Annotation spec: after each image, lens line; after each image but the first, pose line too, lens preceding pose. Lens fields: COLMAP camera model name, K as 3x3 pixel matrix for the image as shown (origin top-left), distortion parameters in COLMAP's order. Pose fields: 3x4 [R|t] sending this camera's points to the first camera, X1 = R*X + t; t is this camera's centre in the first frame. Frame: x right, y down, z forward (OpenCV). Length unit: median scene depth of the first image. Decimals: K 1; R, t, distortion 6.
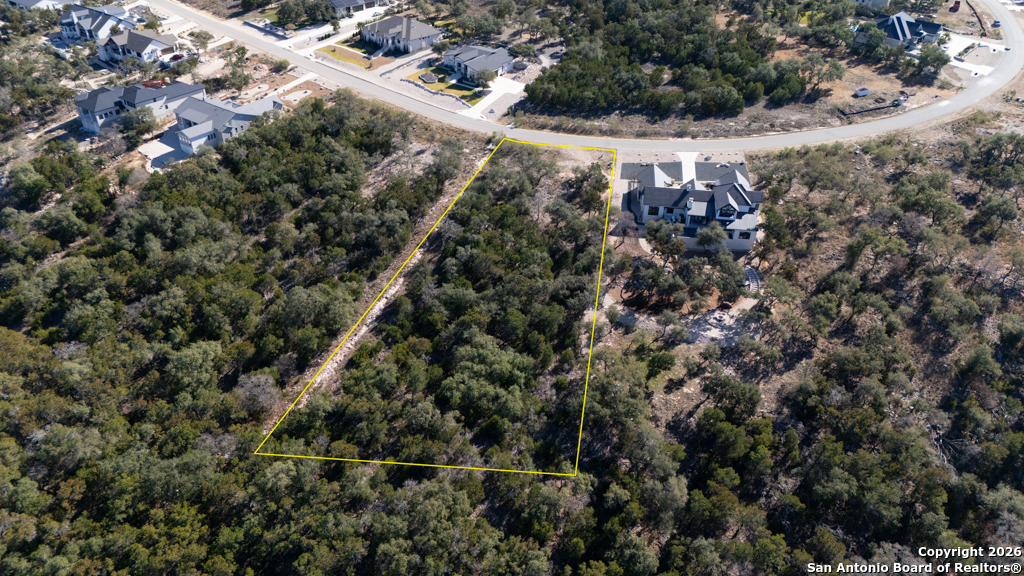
lens RADIAL K [[743.8, 0, 512.0], [0, 743.8, 288.0], [0, 0, 1]] dist [0.054702, -0.041565]
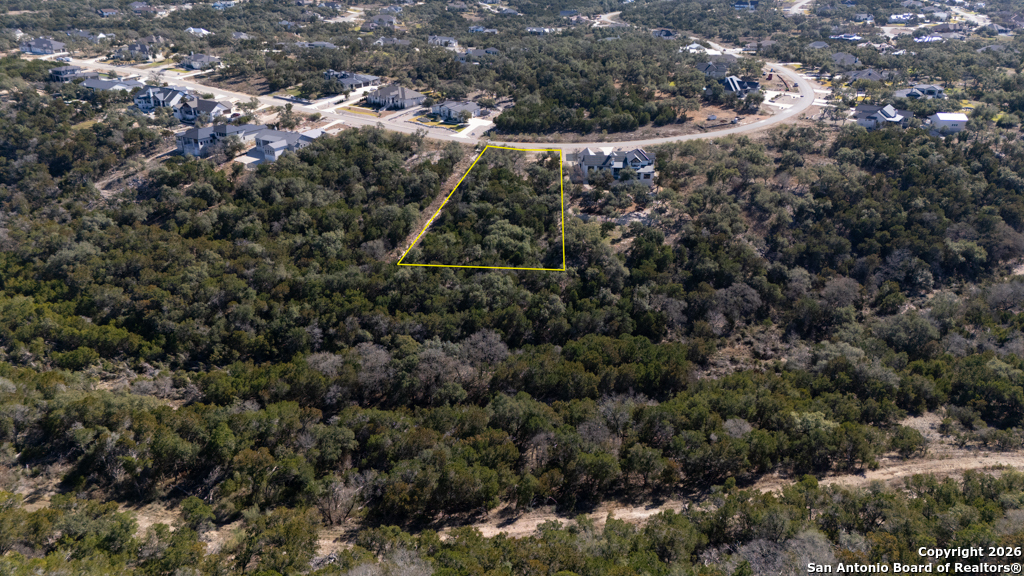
lens RADIAL K [[743.8, 0, 512.0], [0, 743.8, 288.0], [0, 0, 1]] dist [0.054702, -0.041565]
pose [[0.991253, -0.052901, 0.120906, -0.145667], [0.073714, 0.981849, -0.174754, 0.325417], [-0.109466, 0.182138, 0.977161, -0.392401]]
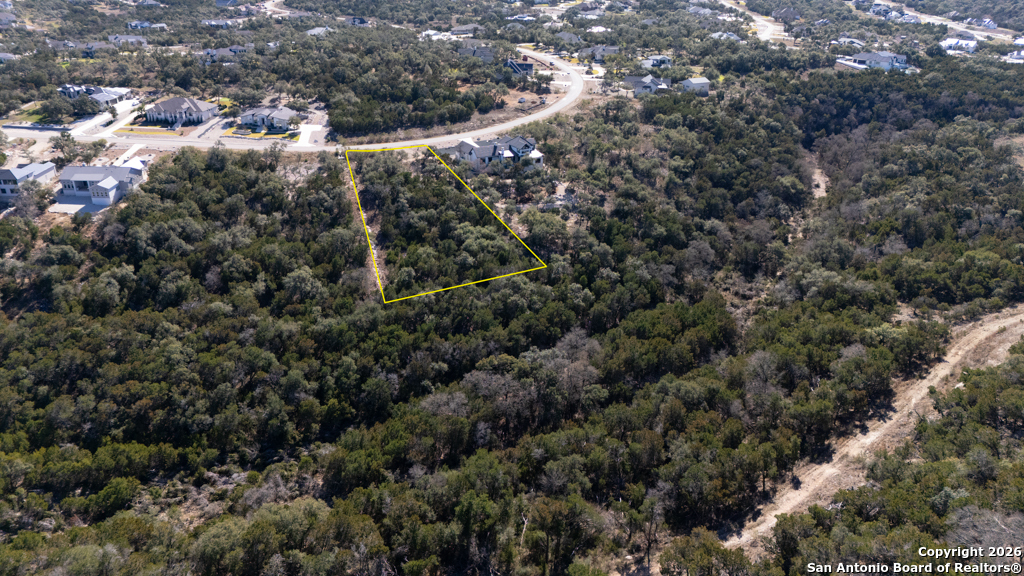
lens RADIAL K [[743.8, 0, 512.0], [0, 743.8, 288.0], [0, 0, 1]] dist [0.054702, -0.041565]
pose [[0.790440, -0.257217, 0.555918, -0.567597], [0.343074, 0.937760, -0.053914, 0.206022], [-0.507450, 0.233337, 0.829487, -0.238453]]
